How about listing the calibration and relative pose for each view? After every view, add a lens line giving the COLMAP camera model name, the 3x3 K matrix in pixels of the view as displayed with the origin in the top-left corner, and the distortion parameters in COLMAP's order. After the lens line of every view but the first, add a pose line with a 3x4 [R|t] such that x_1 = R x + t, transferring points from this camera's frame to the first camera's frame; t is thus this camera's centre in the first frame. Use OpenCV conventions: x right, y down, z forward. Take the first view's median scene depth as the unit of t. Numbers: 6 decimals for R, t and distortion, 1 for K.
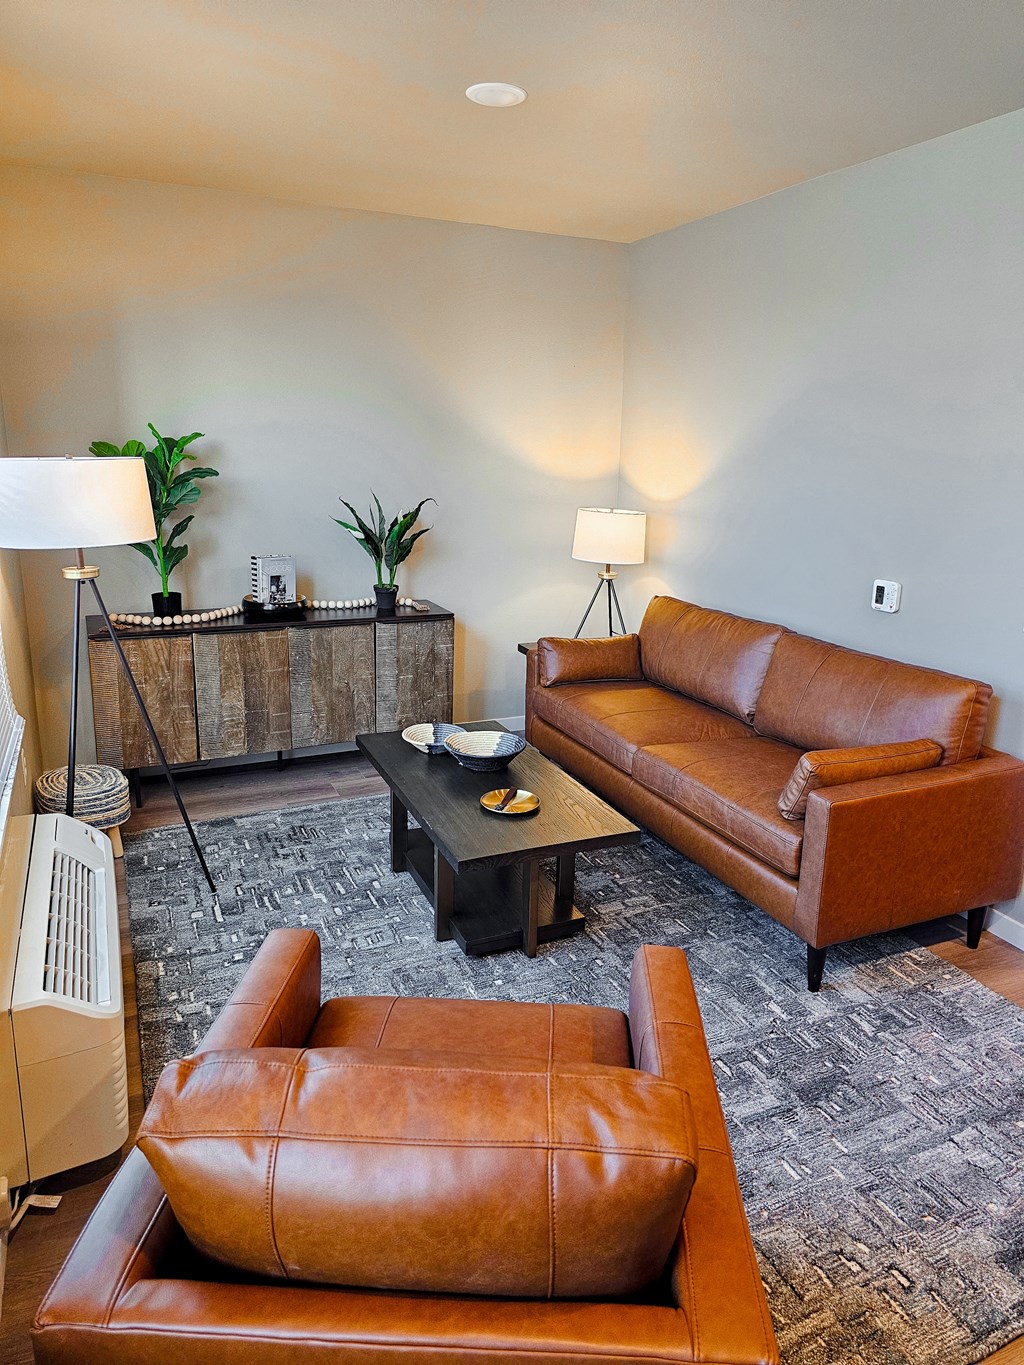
lens RADIAL K [[925.1, 0, 520.7], [0, 925.1, 678.2], [0, 0, 1]] dist [0.076242, -0.101762]
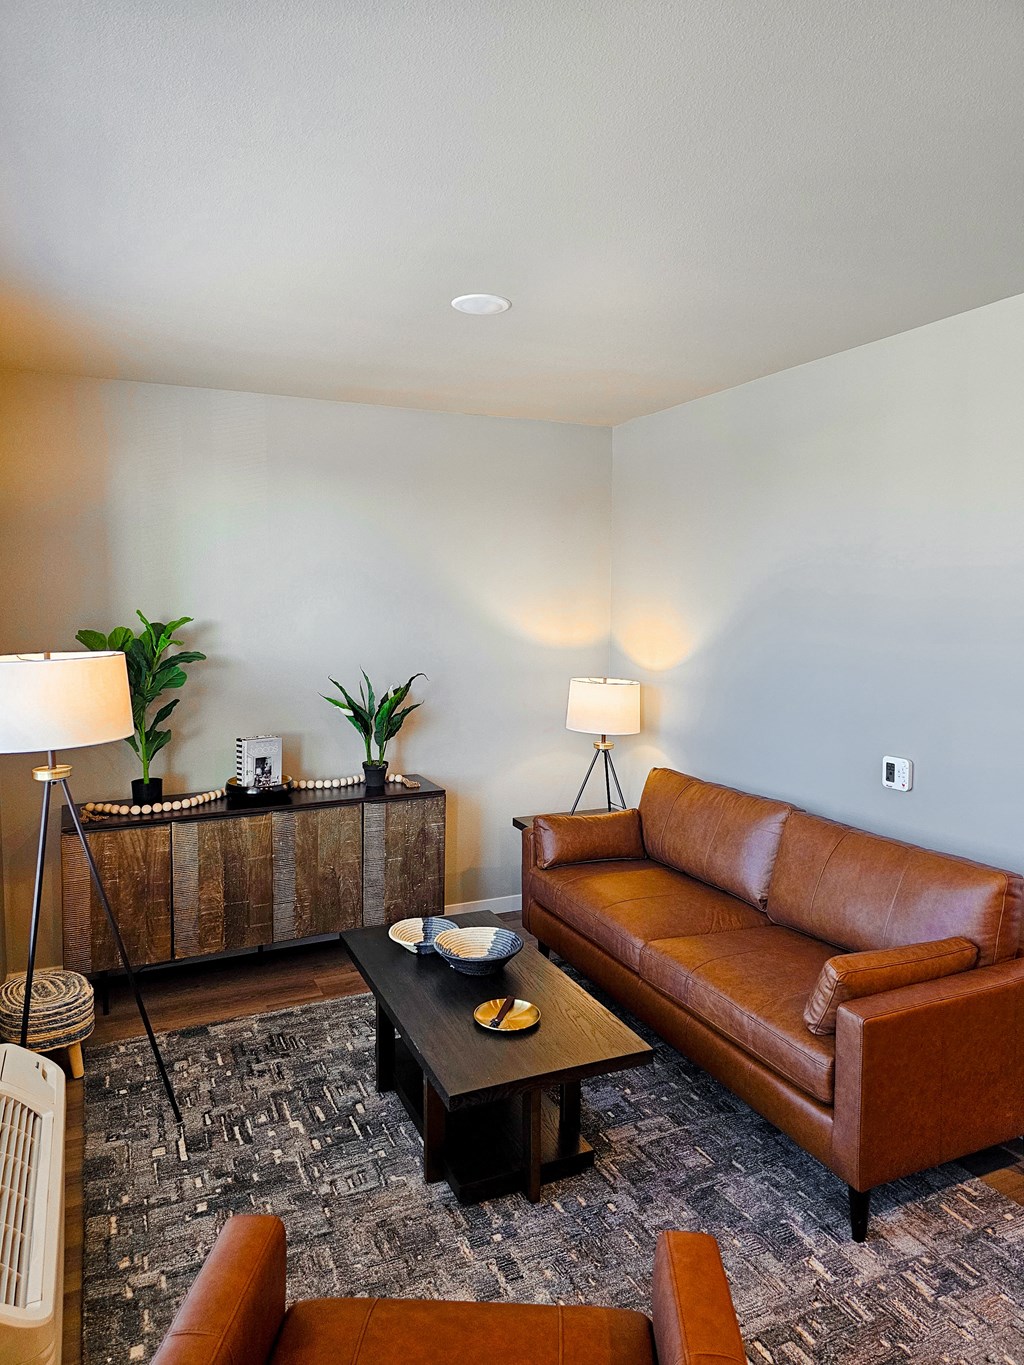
lens RADIAL K [[925.9, 0, 510.4], [0, 925.9, 671.5], [0, 0, 1]] dist [0.052642, -0.046825]
pose [[0.999799, -0.019699, -0.003687, 0.001707], [0.018826, 0.986222, -0.164354, -0.042969], [0.006873, 0.164251, 0.986395, 0.040560]]
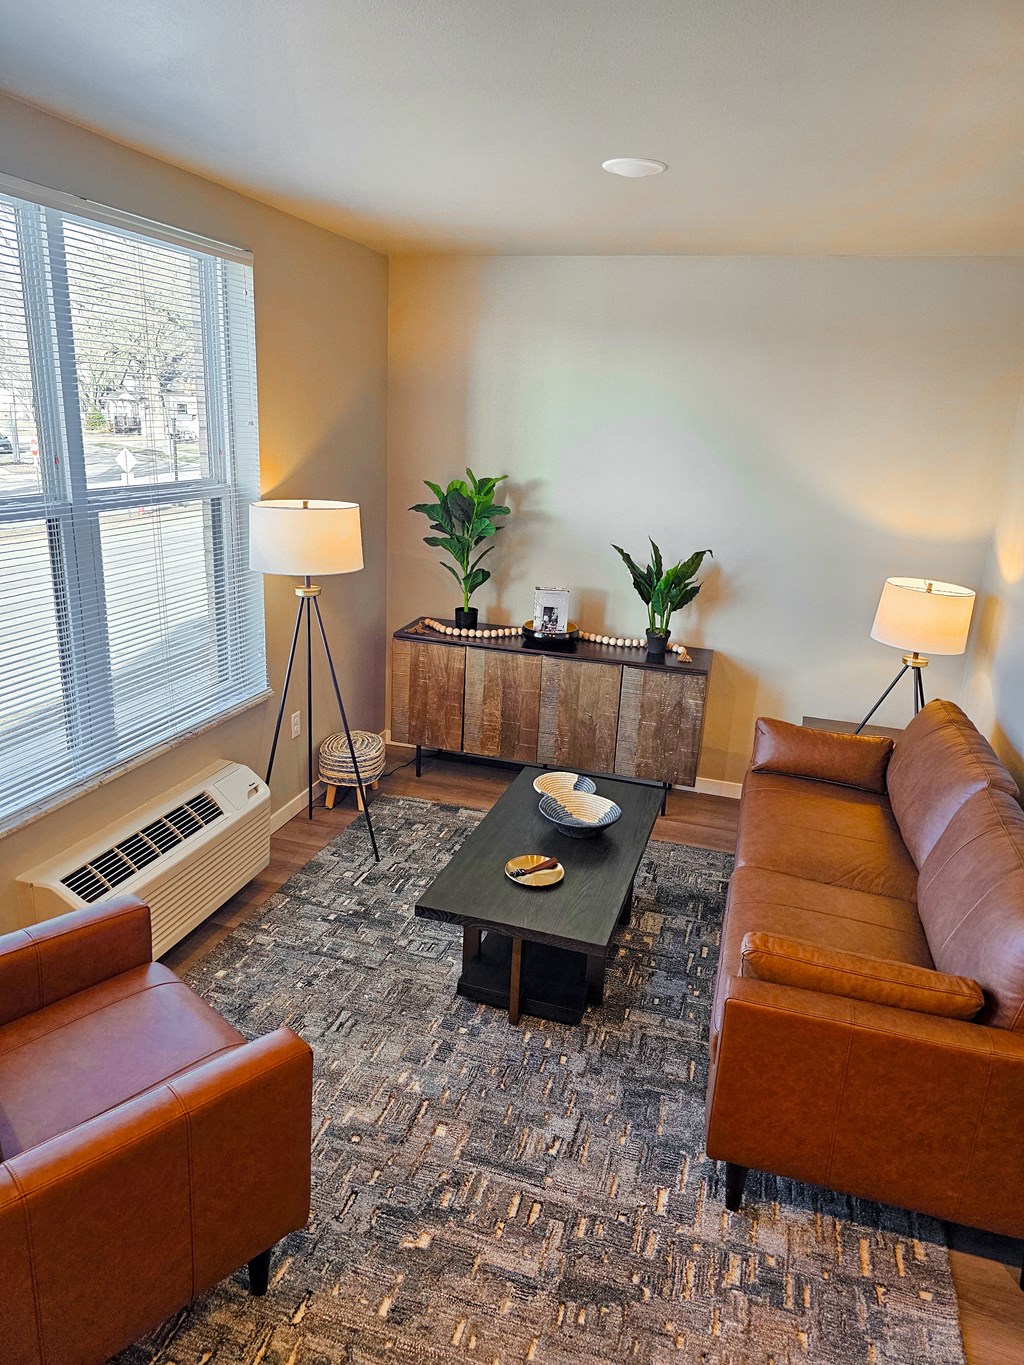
lens RADIAL K [[922.6, 0, 512.0], [0, 922.6, 682.5], [0, 0, 1]] dist [0.076710, -0.075673]
pose [[0.745478, 0.208724, -0.633006, 0.511731], [-0.193317, 0.976589, 0.094351, -0.144938], [0.637880, 0.052034, 0.768376, 0.167253]]
